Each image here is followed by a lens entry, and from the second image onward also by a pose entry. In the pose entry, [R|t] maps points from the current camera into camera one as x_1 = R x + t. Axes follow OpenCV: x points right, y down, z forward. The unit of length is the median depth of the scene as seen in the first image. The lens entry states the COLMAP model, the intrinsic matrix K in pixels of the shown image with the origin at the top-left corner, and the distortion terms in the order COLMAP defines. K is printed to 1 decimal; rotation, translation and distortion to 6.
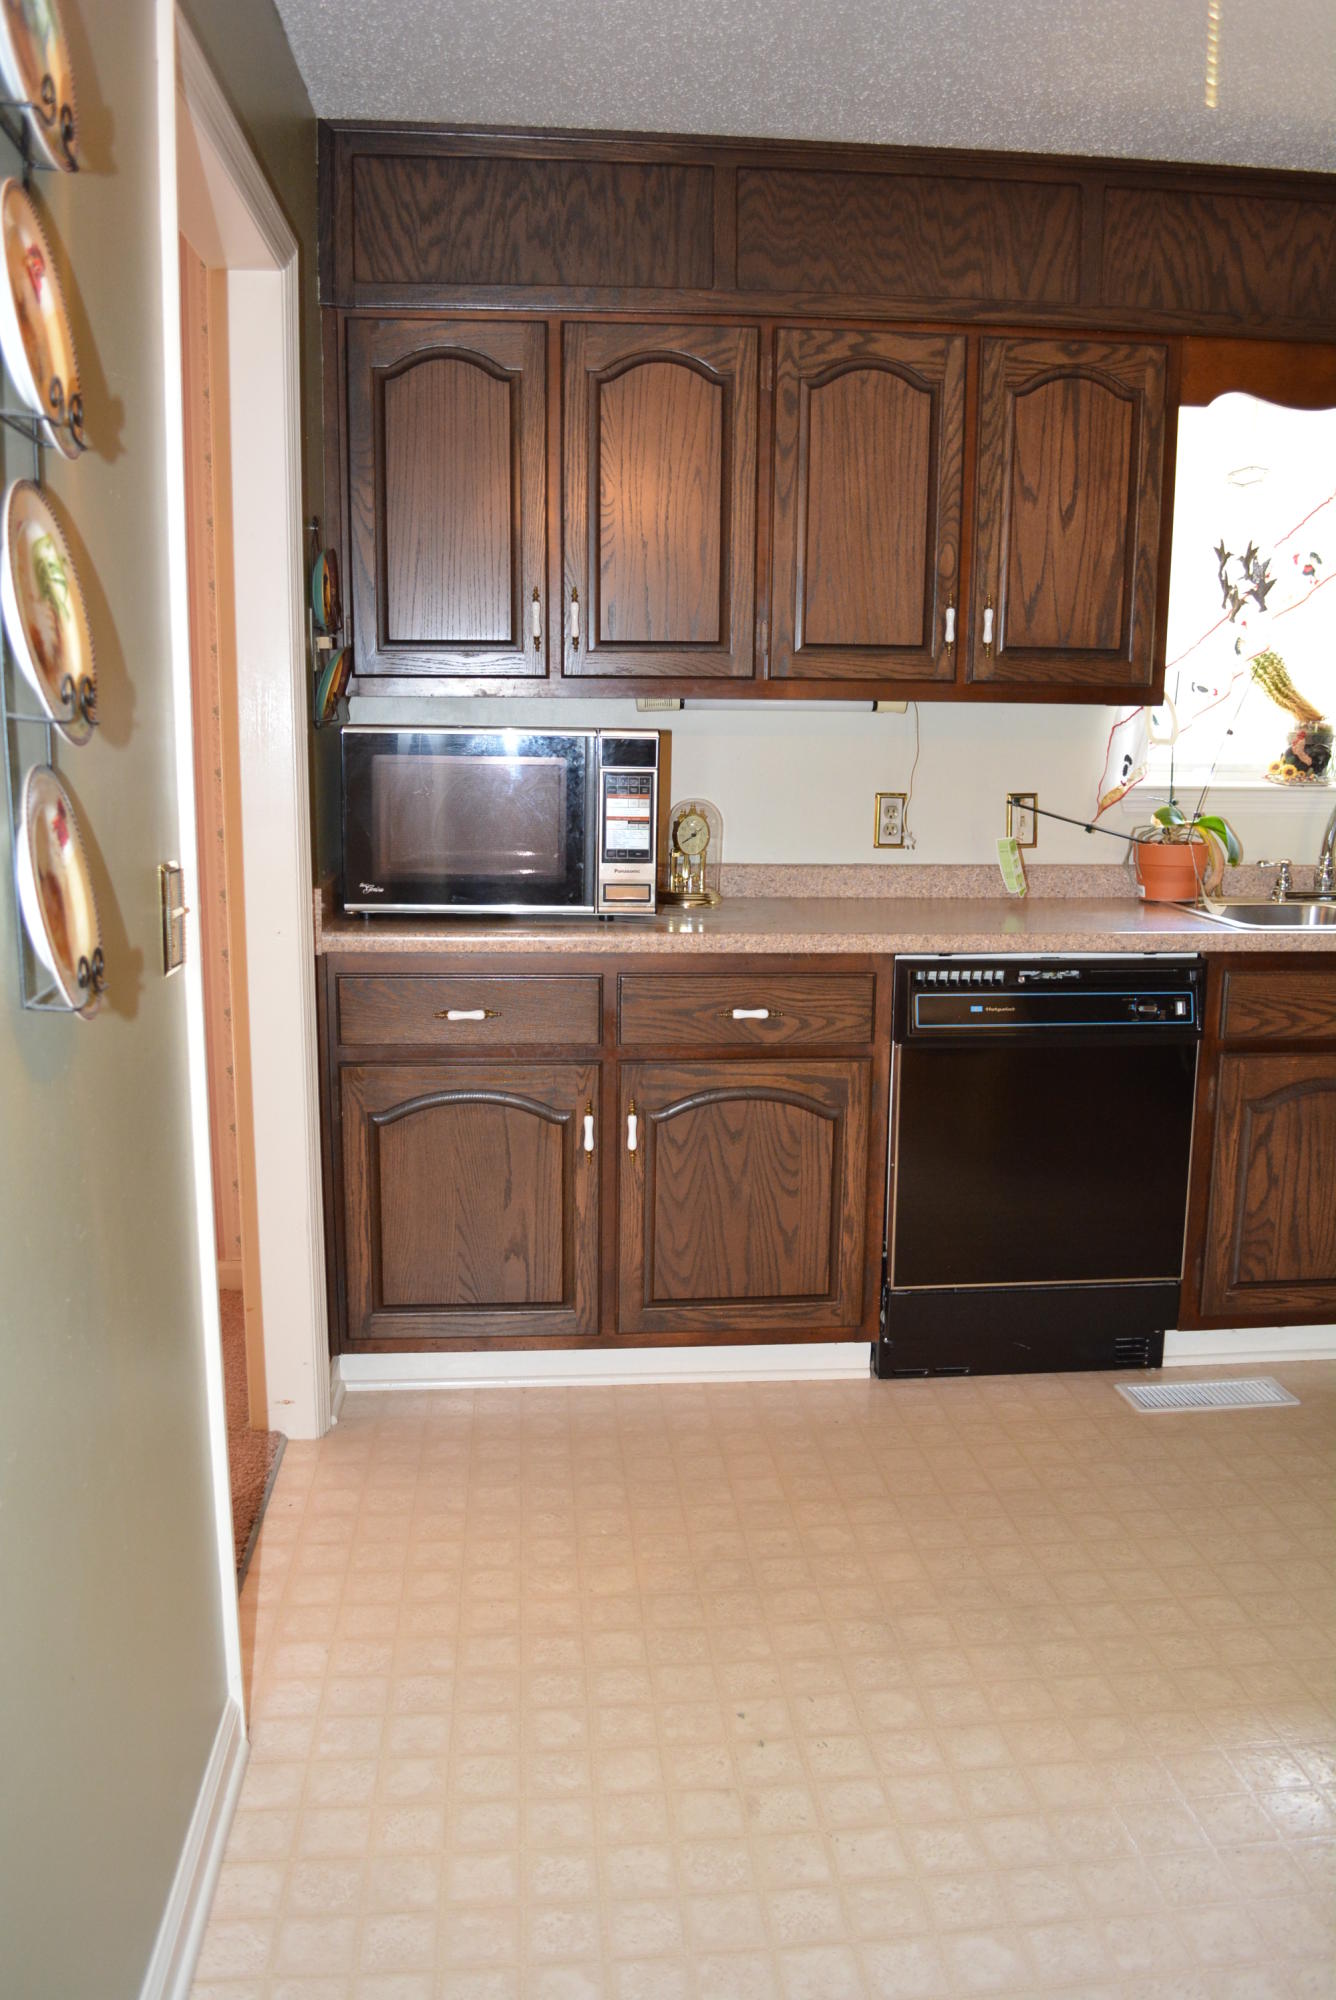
lens RADIAL K [[1580.7, 0, 668.0], [0, 1580.7, 1000.0], [0, 0, 1]] dist [-0.084959, 0.014310]
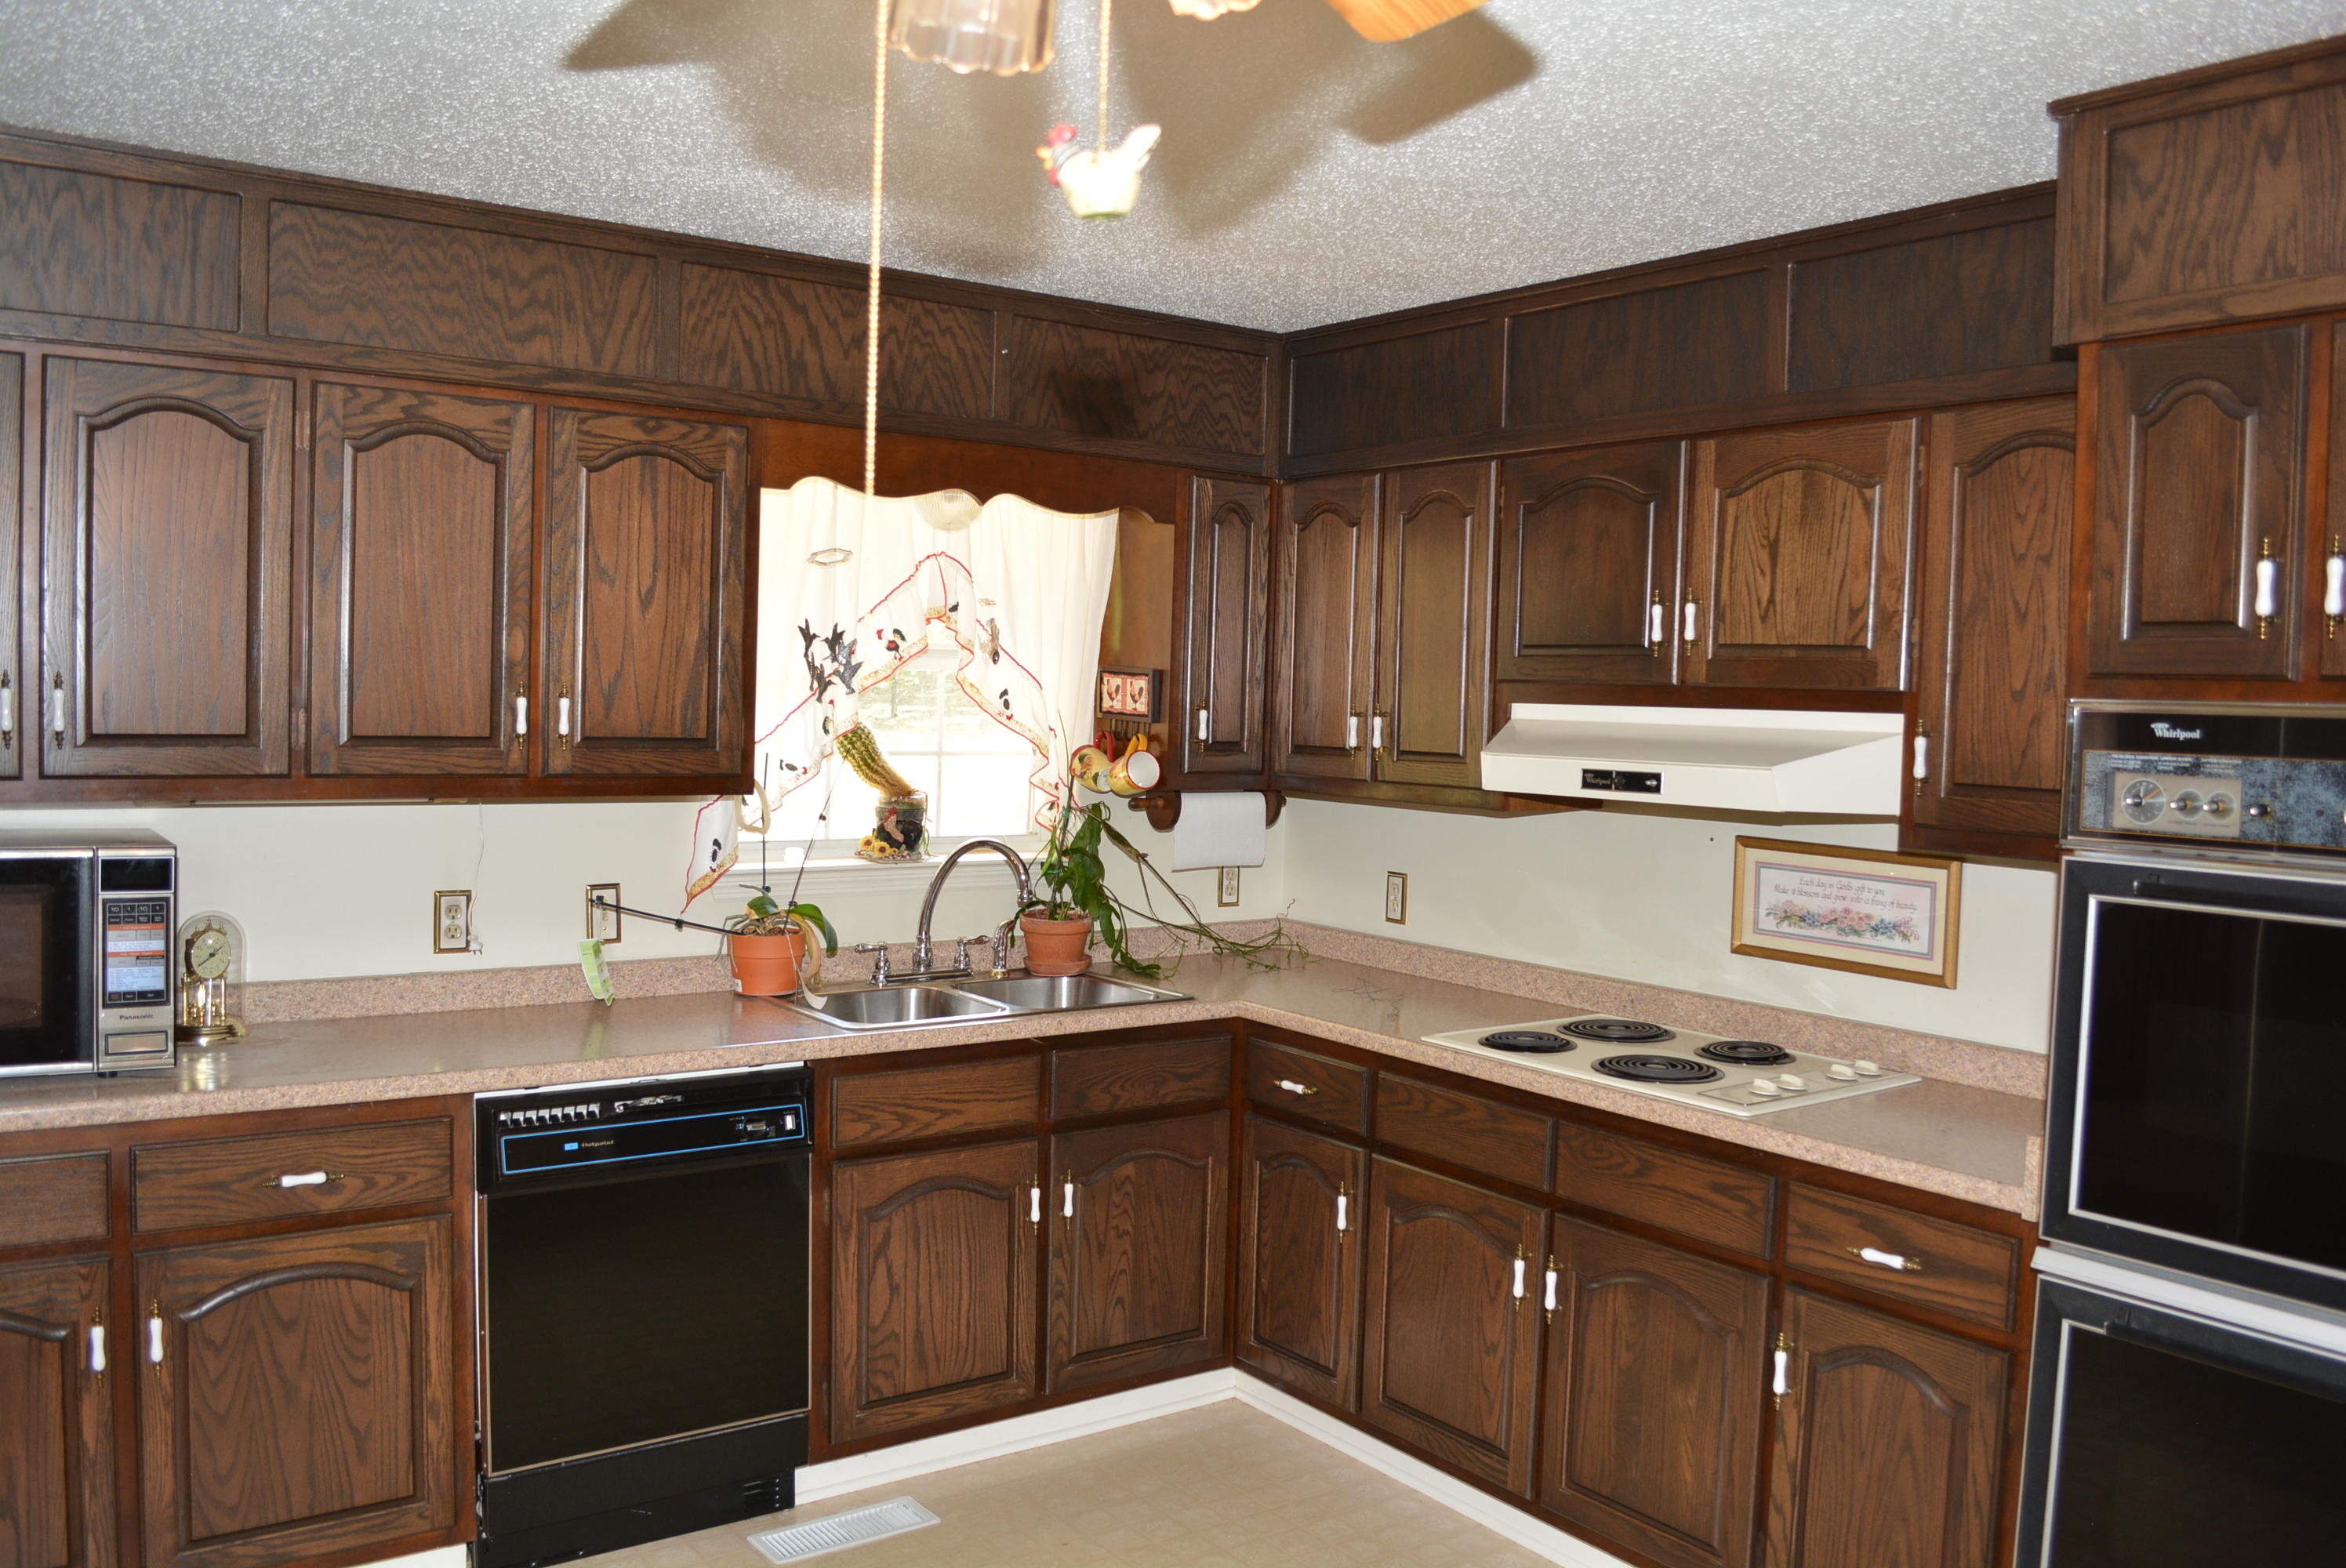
lens RADIAL K [[1854.1, 0, 1177.0], [0, 1854.1, 788.9], [0, 0, 1]] dist [-0.084959, 0.014310]
pose [[0.856163, -0.011377, 0.516580, -0.044921], [0.073680, 0.992229, -0.100263, -0.064875], [-0.511425, 0.123903, 0.850348, -0.090756]]
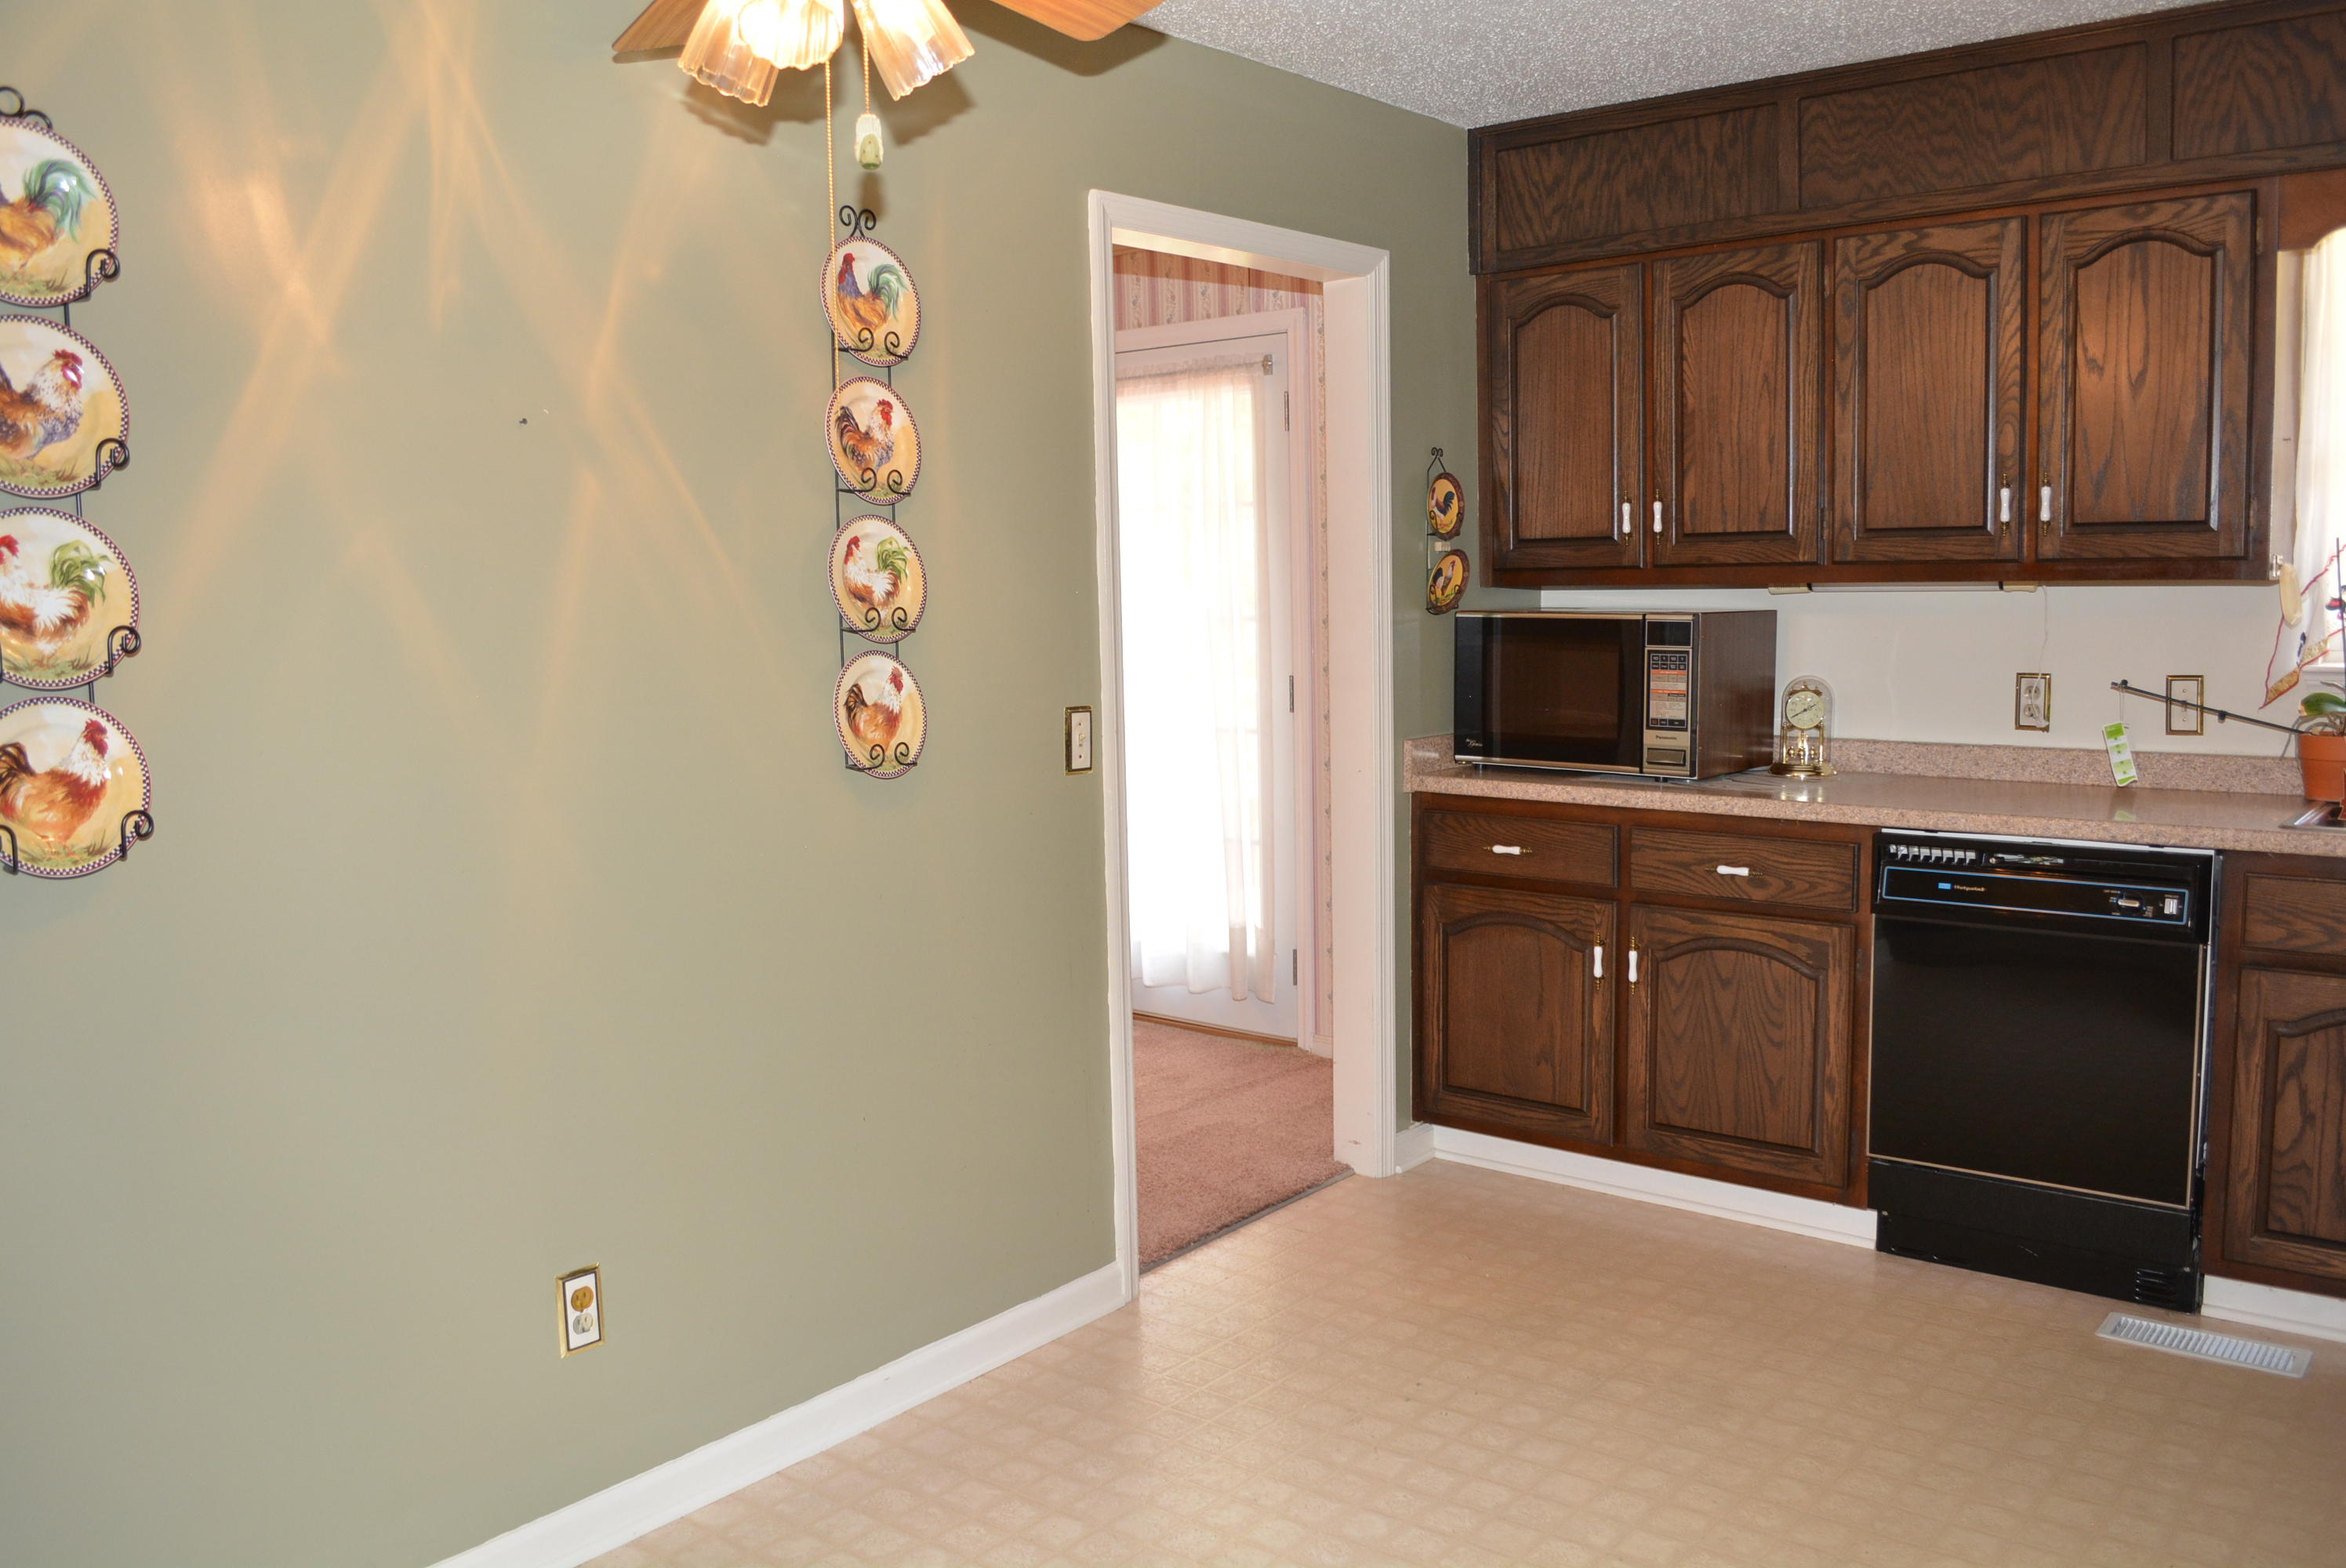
lens RADIAL K [[1854.1, 0, 1177.0], [0, 1854.1, 788.9], [0, 0, 1]] dist [-0.084959, 0.014310]
pose [[0.707500, 0.056034, -0.704488, 0.650092], [-0.099869, 0.994775, -0.021174, 0.017266], [0.699621, 0.085337, 0.709400, -0.174014]]
